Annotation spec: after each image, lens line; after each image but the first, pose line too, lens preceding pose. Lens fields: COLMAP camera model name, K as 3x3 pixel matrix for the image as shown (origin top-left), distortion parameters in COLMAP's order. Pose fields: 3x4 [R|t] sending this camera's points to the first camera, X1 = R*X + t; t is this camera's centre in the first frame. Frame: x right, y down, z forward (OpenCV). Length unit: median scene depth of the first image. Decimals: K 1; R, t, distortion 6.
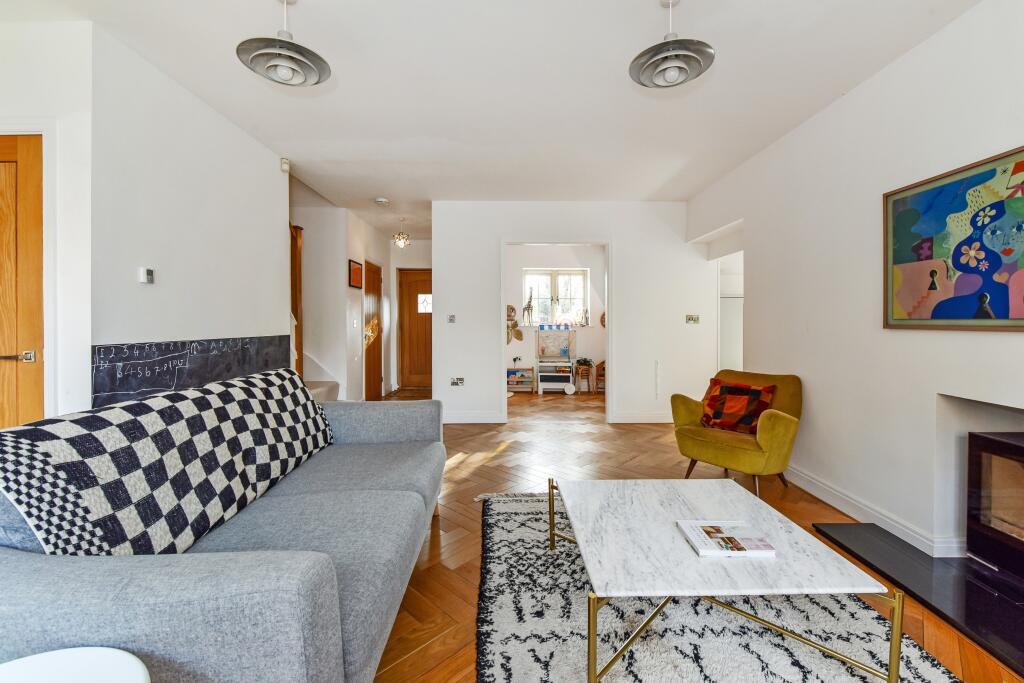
lens RADIAL K [[421.4, 0, 514.5], [0, 421.4, 322.0], [0, 0, 1]] dist [0.001762, 0.000080]
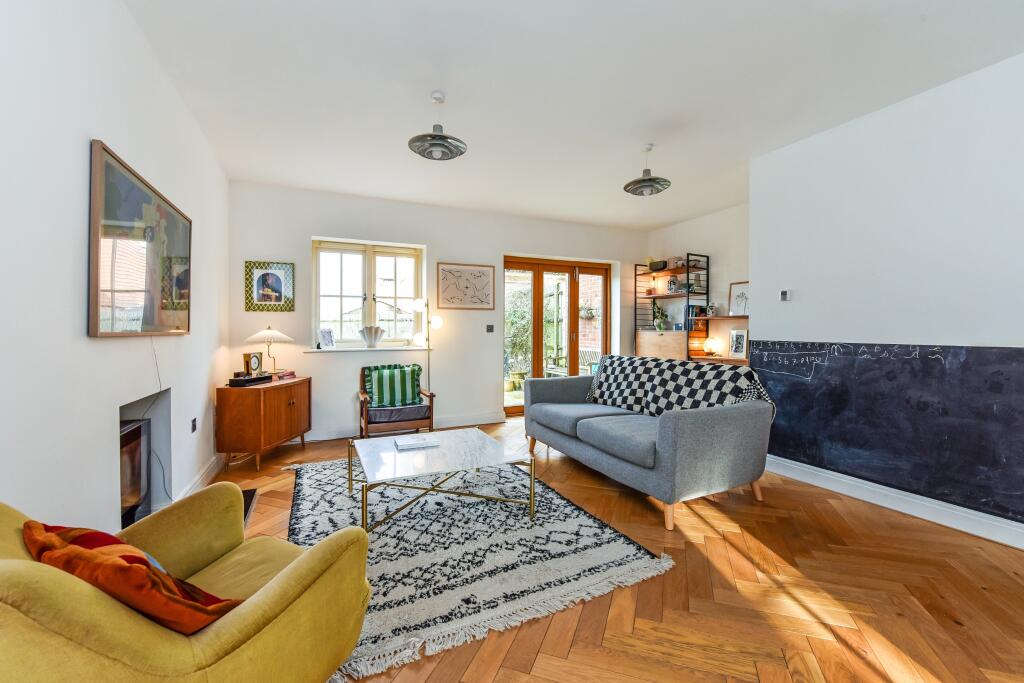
lens RADIAL K [[421.4, 0, 512.6], [0, 421.4, 333.8], [0, 0, 1]] dist [0.001762, 0.000080]
pose [[-0.916444, 0.003207, -0.400149, 0.518337], [-0.001225, 0.999941, 0.010820, 0.007695], [0.400160, 0.010406, -0.916386, 1.743652]]
